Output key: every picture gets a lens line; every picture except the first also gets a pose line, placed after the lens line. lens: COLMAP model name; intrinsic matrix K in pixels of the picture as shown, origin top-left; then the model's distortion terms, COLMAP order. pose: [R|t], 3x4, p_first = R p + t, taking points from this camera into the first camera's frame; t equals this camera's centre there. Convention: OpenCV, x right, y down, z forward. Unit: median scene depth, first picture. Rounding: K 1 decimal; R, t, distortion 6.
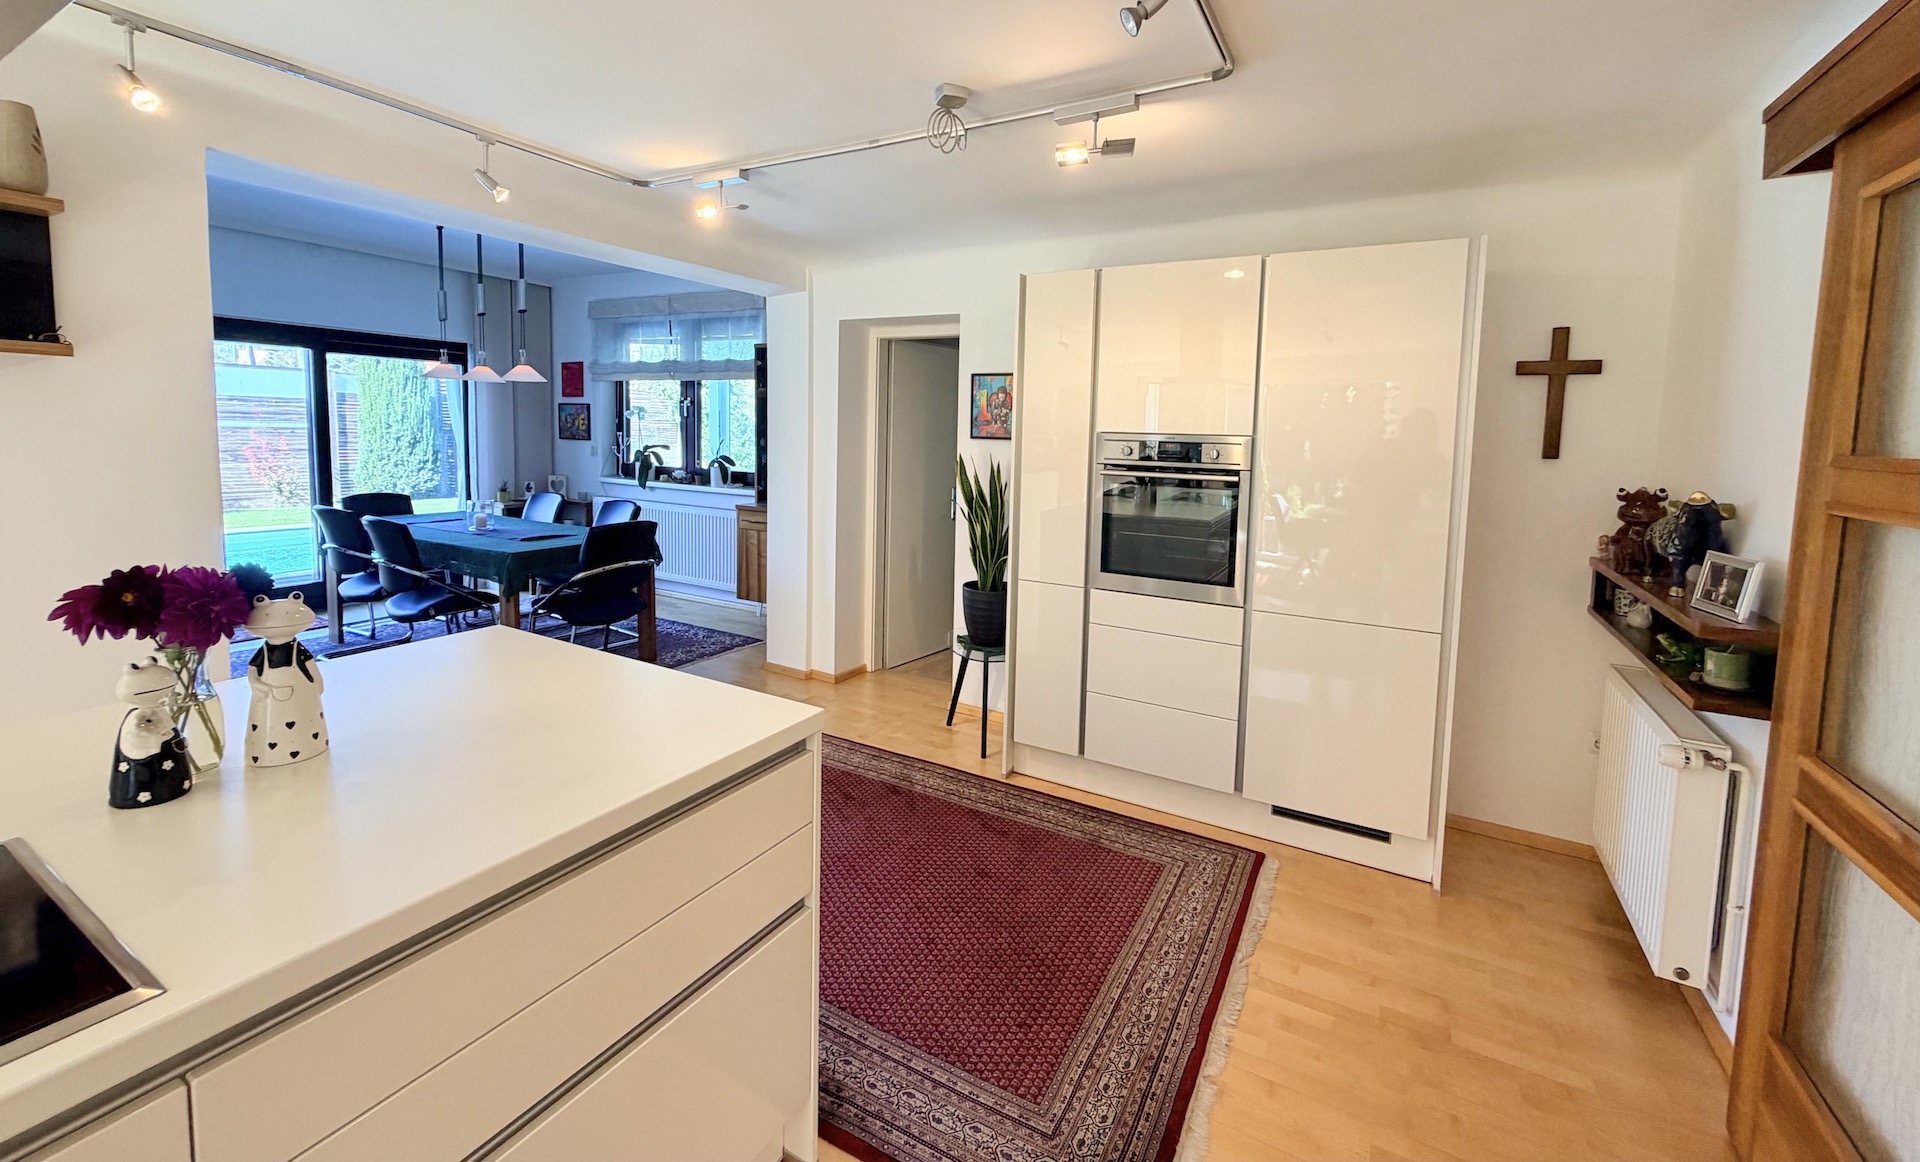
lens RADIAL K [[768.9, 0, 955.3], [0, 768.9, 498.3], [0, 0, 1]] dist [-0.000408, 0.000097]
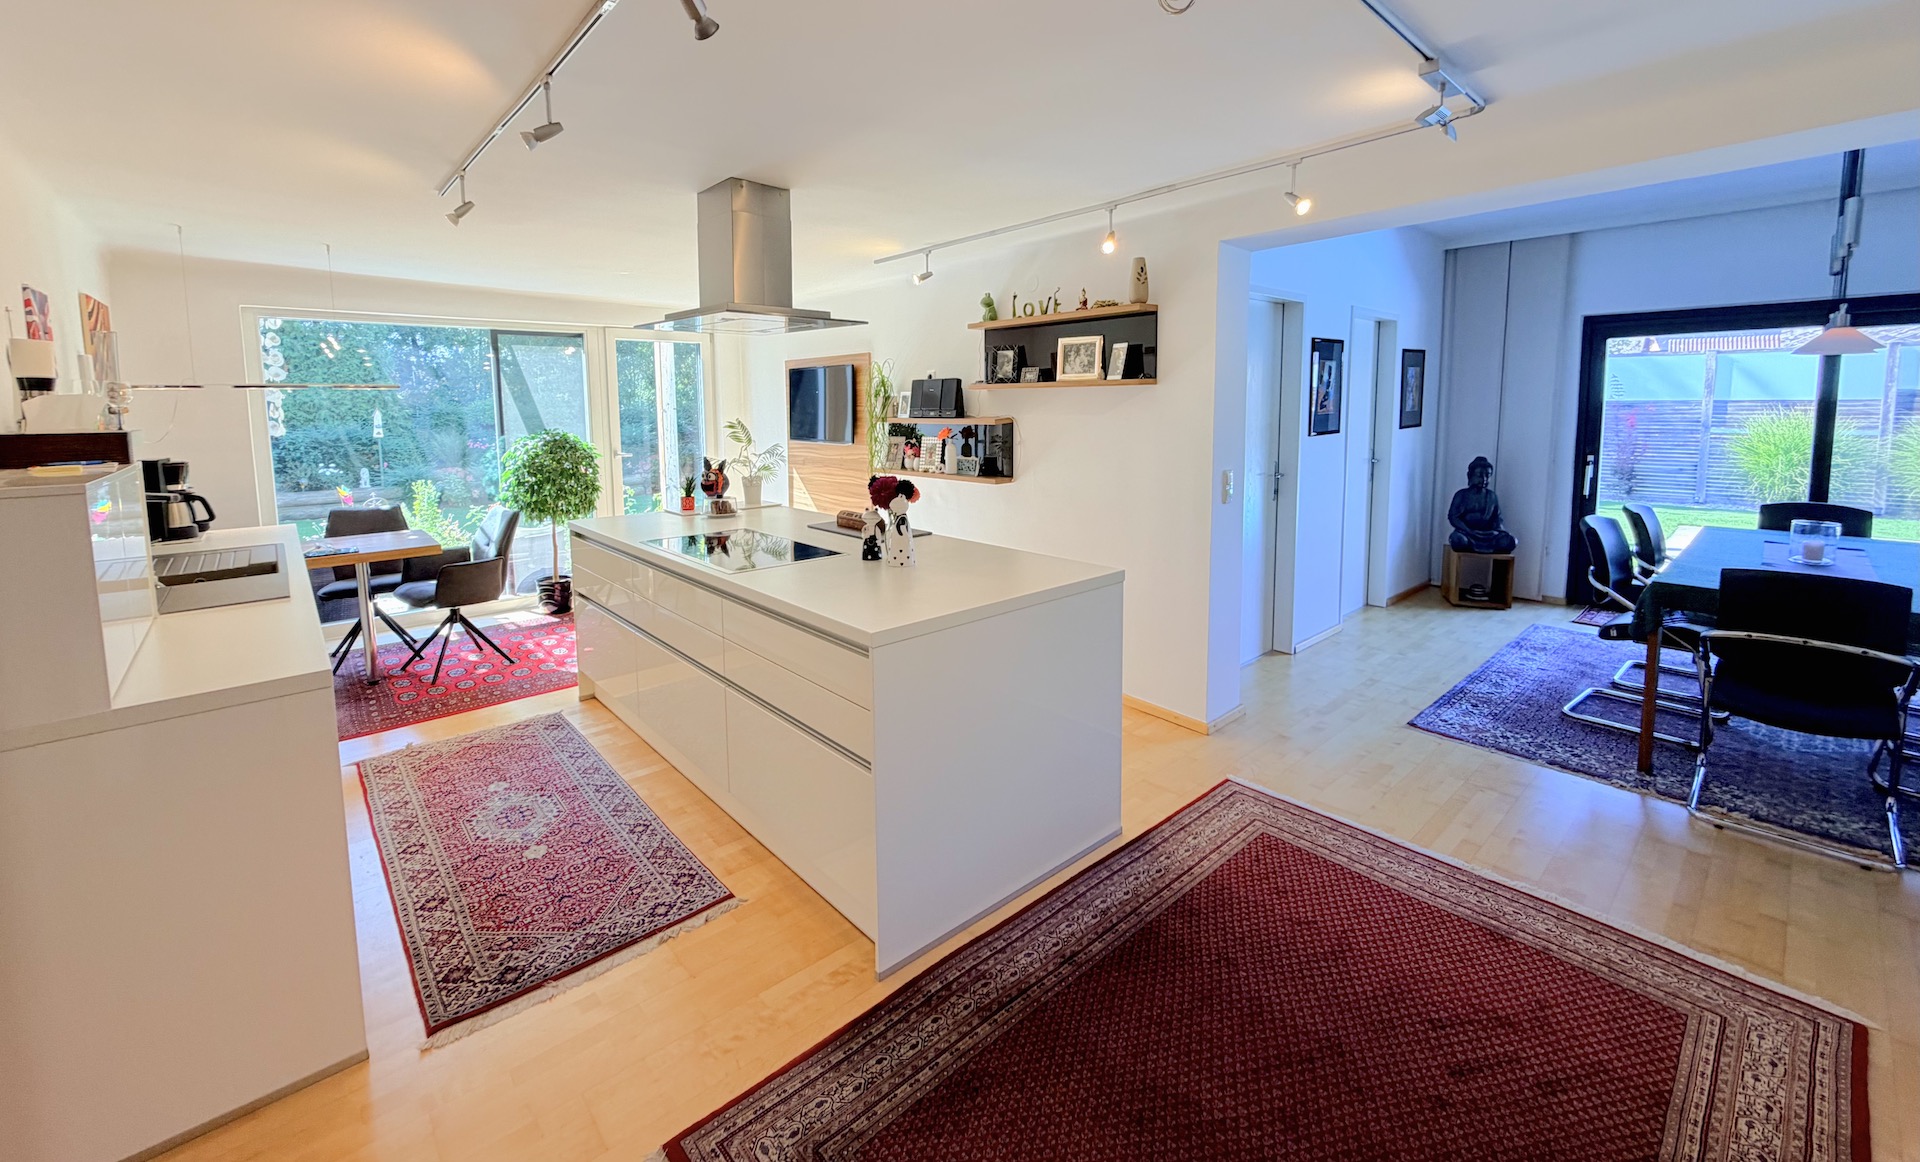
lens RADIAL K [[774.3, 0, 959.1], [0, 774.3, 486.7], [0, 0, 1]] dist [0.011583, -0.000002]
pose [[-0.319417, 0.077749, -0.944419, 0.581196], [-0.077628, 0.991132, 0.107850, -0.078378], [0.944429, 0.107762, -0.310549, 0.859438]]
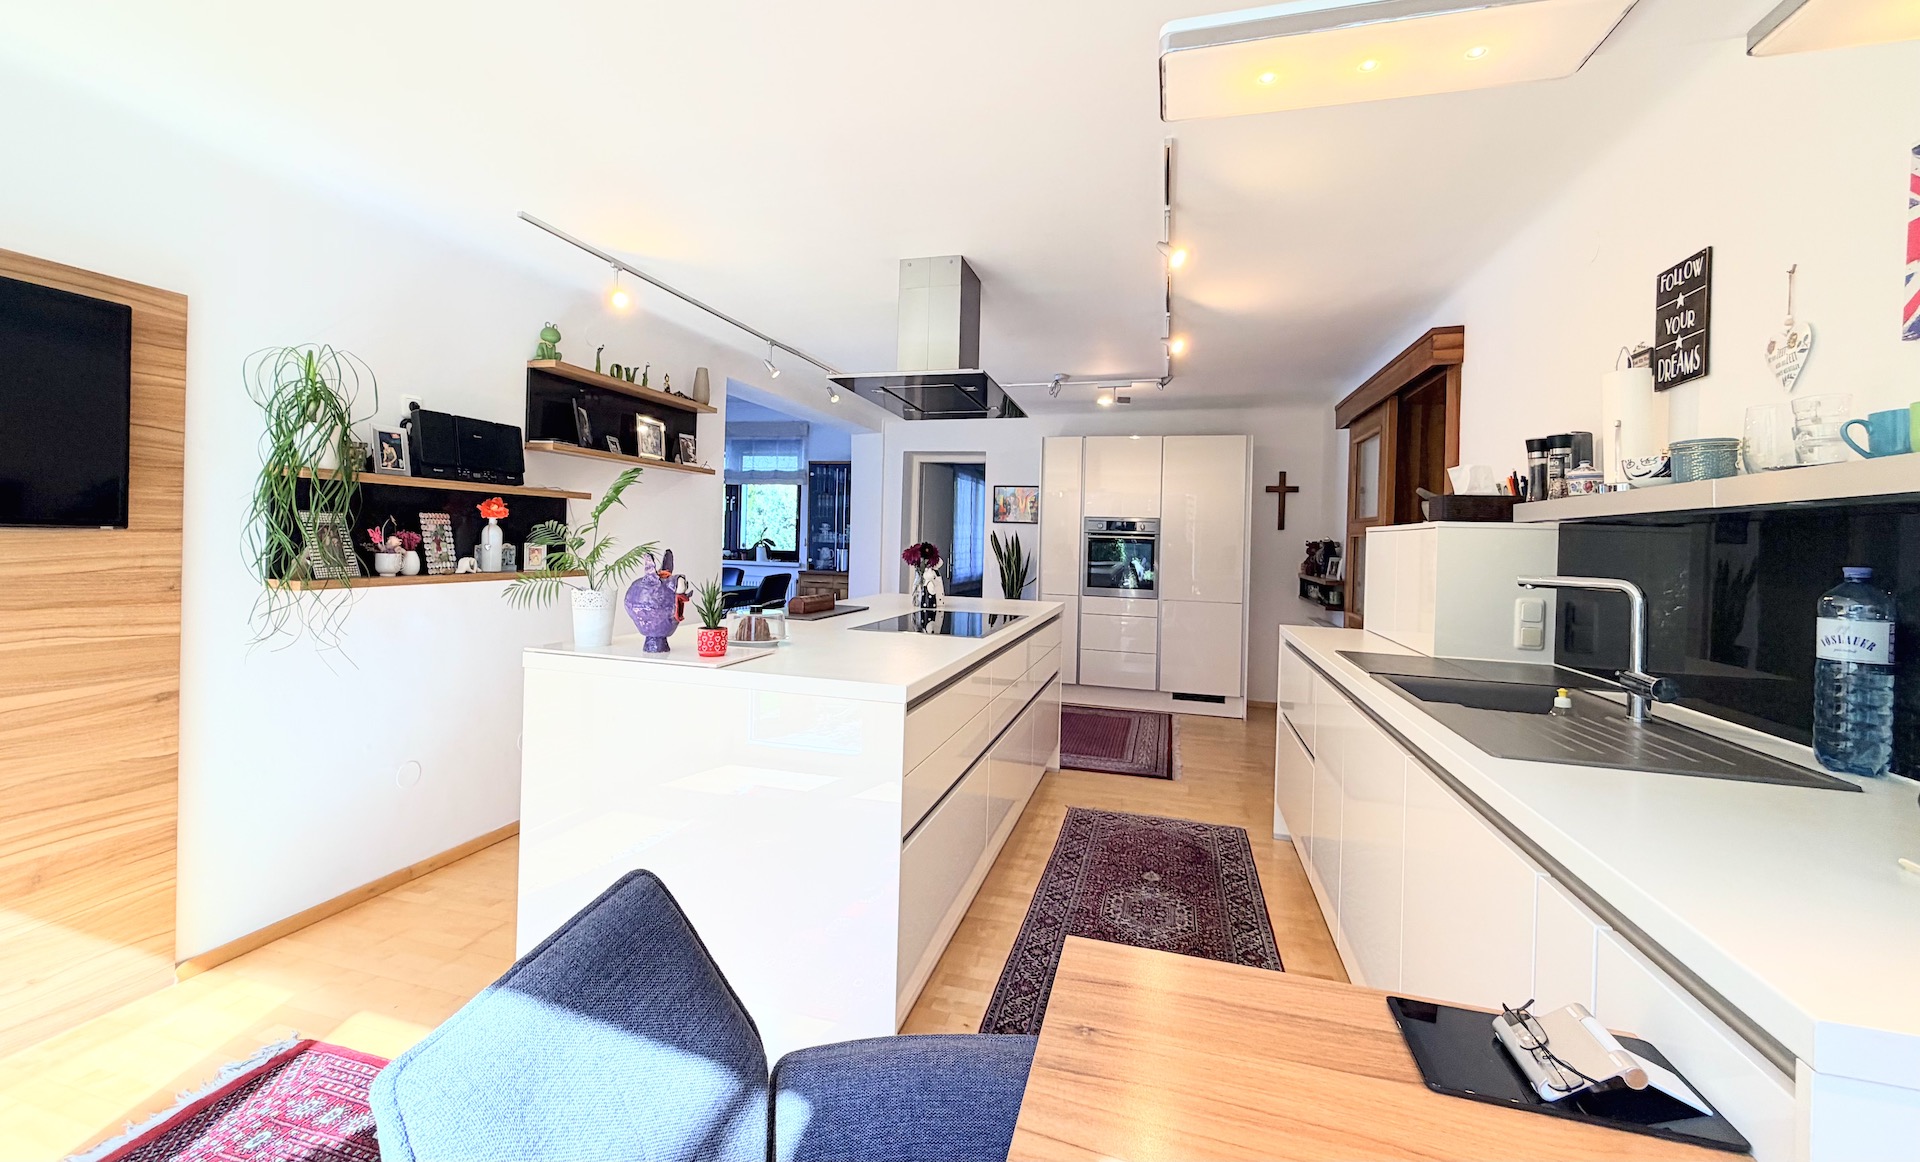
lens RADIAL K [[771.0, 0, 954.0], [0, 771.0, 561.5], [0, 0, 1]] dist [-0.001166, -0.000083]
pose [[0.970276, -0.006636, 0.241908, -0.680658], [0.019227, 0.998578, -0.049725, 0.132355], [-0.241234, 0.052898, 0.969024, -0.922599]]
